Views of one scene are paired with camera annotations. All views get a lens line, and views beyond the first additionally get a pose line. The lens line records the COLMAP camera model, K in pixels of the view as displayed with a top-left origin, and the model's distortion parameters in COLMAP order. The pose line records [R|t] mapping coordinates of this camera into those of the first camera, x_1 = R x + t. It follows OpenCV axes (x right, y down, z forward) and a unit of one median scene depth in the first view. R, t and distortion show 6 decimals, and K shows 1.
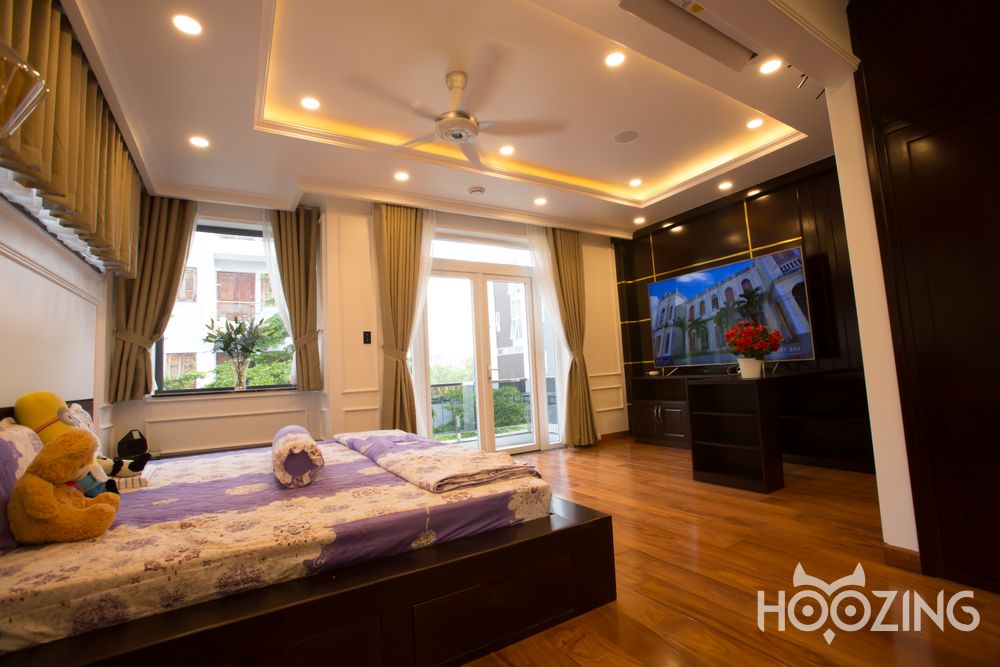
lens RADIAL K [[450.4, 0, 499.9], [0, 450.4, 328.6], [0, 0, 1]] dist [-0.074043, 0.031314]
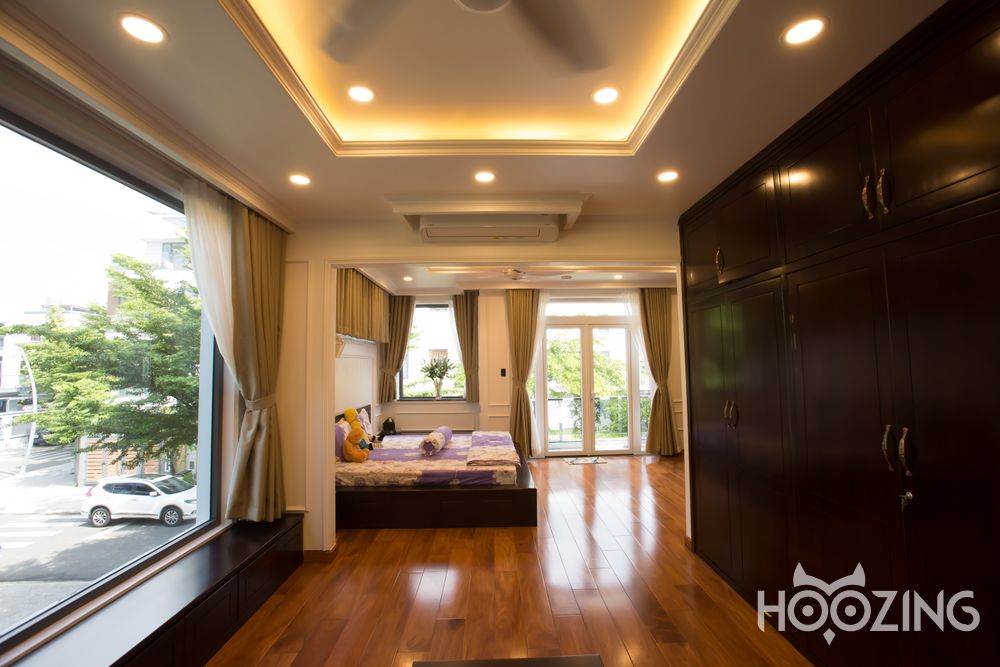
lens RADIAL K [[450.4, 0, 499.9], [0, 450.4, 328.6], [0, 0, 1]] dist [-0.074043, 0.031314]
pose [[0.866506, 0.002467, -0.499161, 0.603970], [0.014736, 0.999426, 0.030520, -0.224167], [0.498949, -0.033802, 0.865972, -0.497403]]
